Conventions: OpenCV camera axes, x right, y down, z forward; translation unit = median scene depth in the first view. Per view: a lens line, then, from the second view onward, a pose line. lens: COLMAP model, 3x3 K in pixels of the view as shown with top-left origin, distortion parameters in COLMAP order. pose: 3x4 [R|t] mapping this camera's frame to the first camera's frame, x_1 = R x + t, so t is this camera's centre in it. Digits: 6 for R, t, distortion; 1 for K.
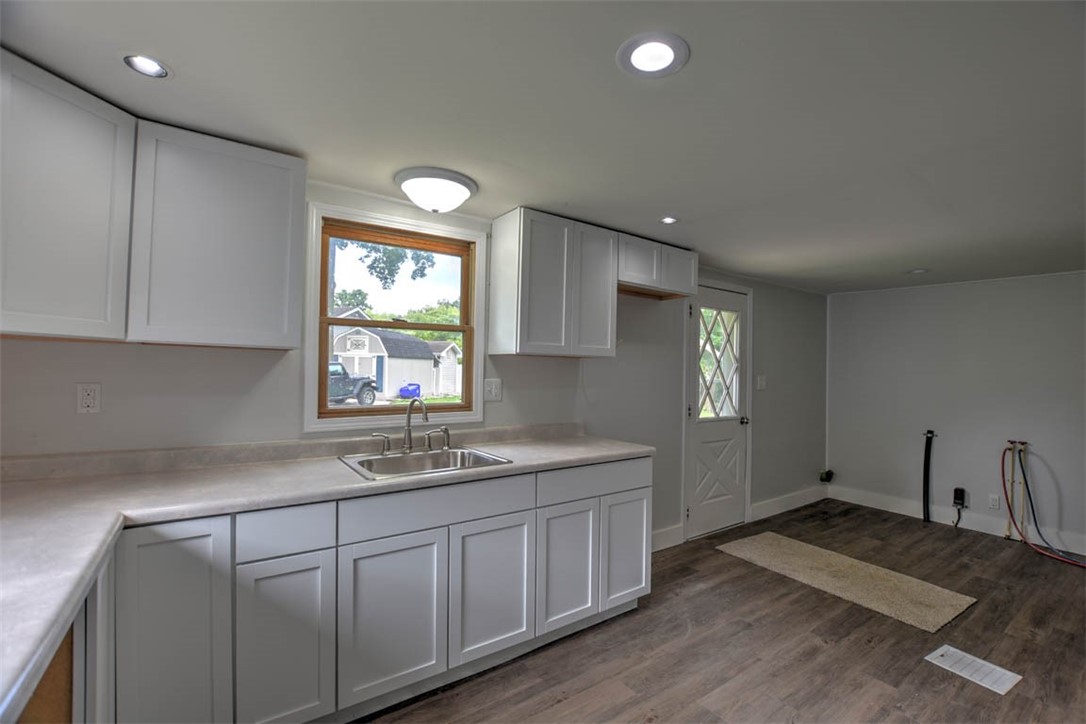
lens RADIAL K [[475.5, 0, 543.4], [0, 475.5, 363.1], [0, 0, 1]] dist [-0.022609, 0.001055]
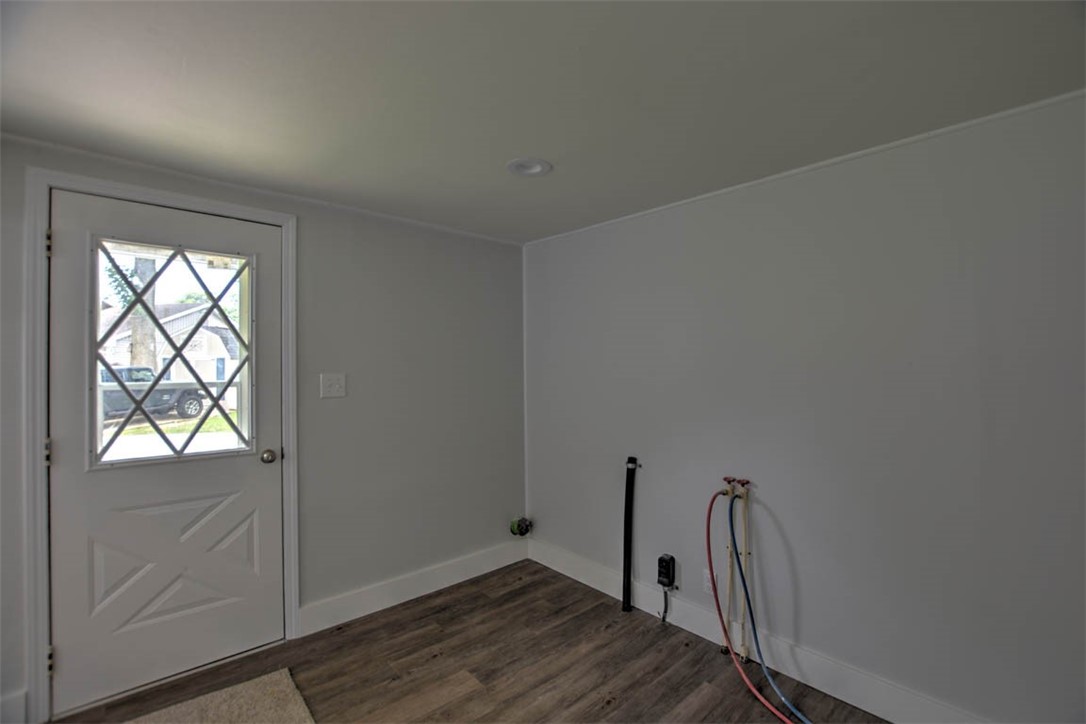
lens RADIAL K [[475.5, 0, 542.2], [0, 475.5, 363.1], [0, 0, 1]] dist [-0.022609, 0.001055]
pose [[0.993003, -0.020443, 0.116310, 0.680854], [0.020358, 0.999791, 0.001915, 0.020194], [-0.116325, 0.000466, 0.993211, 0.431040]]
